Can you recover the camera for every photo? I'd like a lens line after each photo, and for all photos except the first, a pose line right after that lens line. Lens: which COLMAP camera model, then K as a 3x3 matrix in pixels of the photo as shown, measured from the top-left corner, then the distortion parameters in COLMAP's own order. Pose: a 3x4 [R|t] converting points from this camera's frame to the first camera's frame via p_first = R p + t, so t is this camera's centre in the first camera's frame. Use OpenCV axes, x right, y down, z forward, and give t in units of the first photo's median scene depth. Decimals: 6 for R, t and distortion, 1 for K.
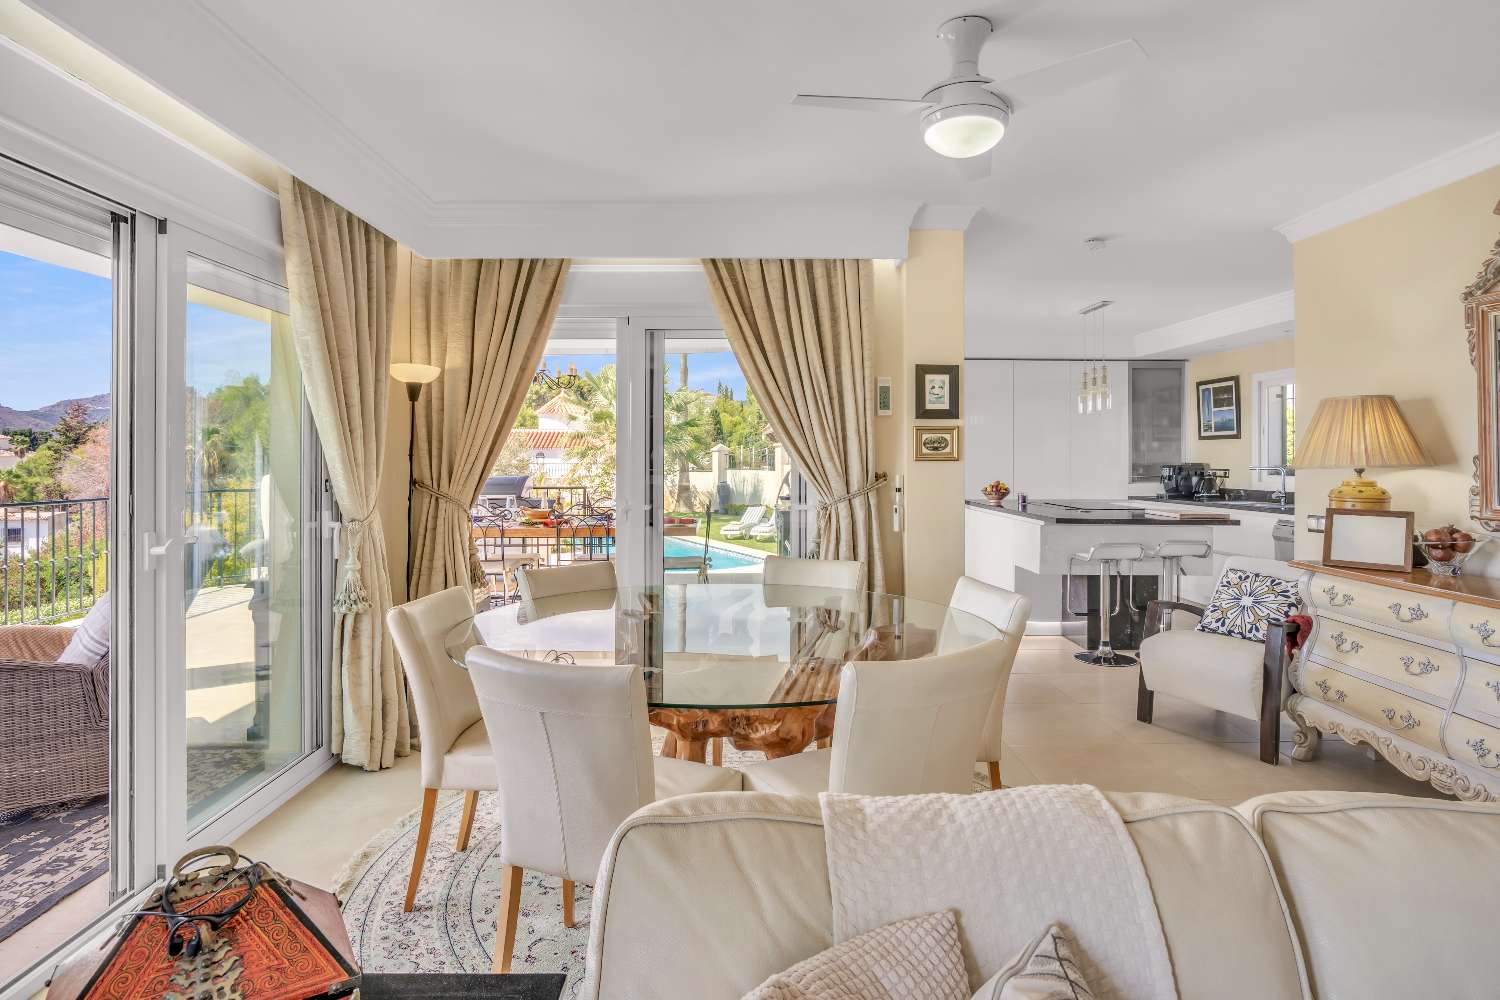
lens RADIAL K [[777.4, 0, 745.6], [0, 777.4, 458.9], [0, 0, 1]] dist [-0.072721, 0.031928]
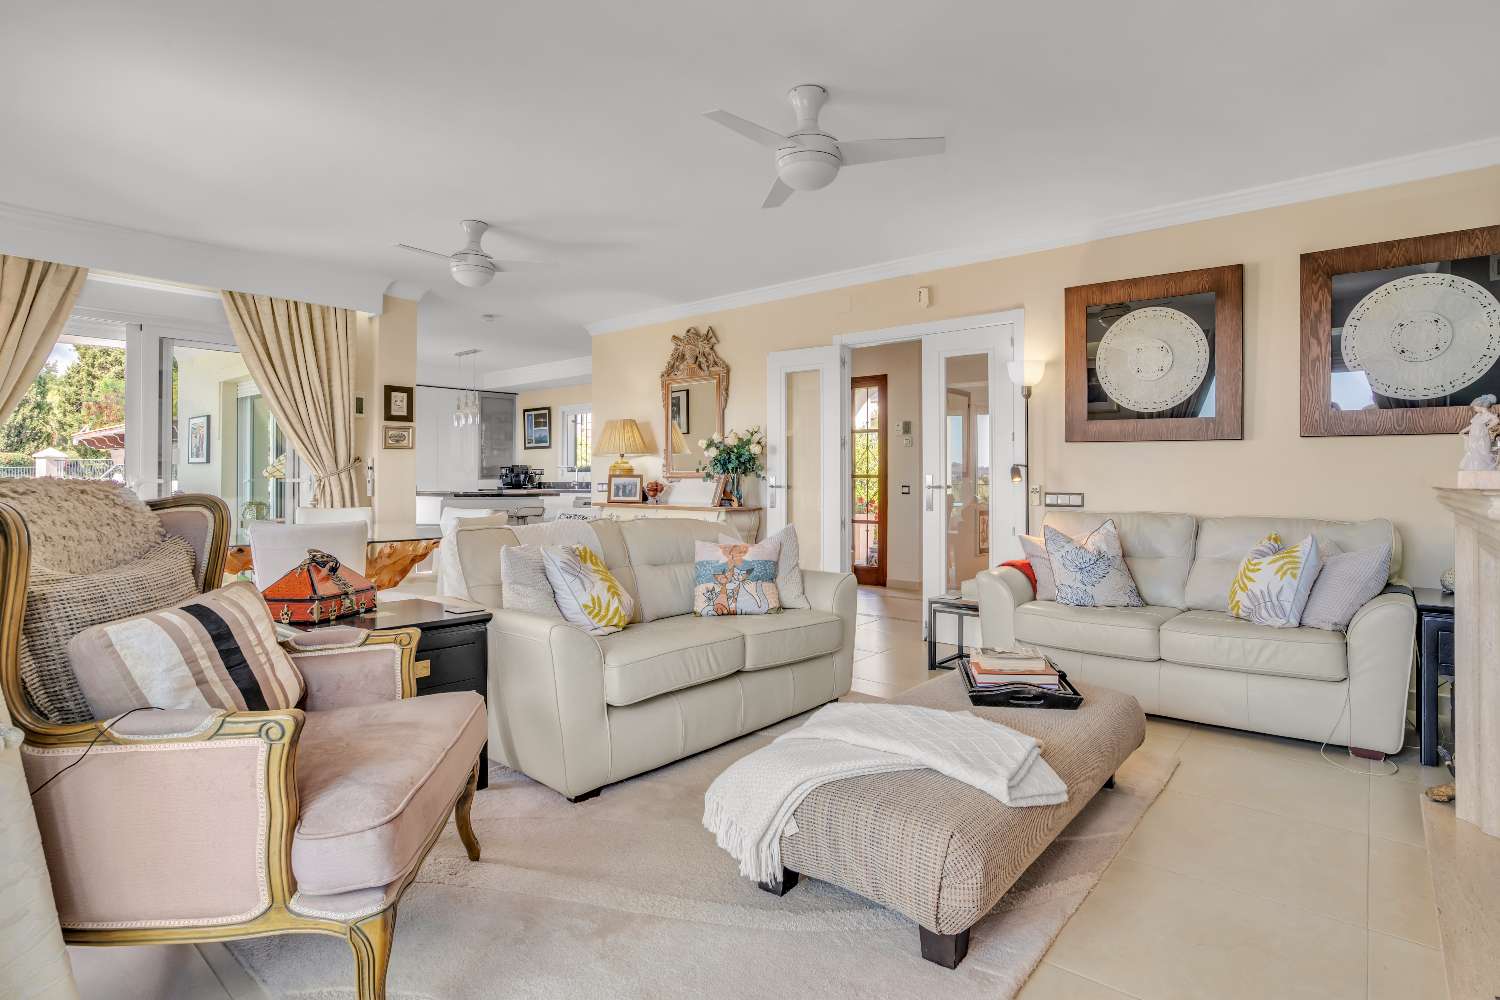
lens RADIAL K [[777.4, 0, 745.6], [0, 777.4, 458.9], [0, 0, 1]] dist [-0.072721, 0.031928]
pose [[0.648651, 0.018831, 0.760853, -0.445305], [0.004536, 0.999580, -0.028607, 0.066438], [-0.761073, 0.022008, 0.648293, -0.487927]]
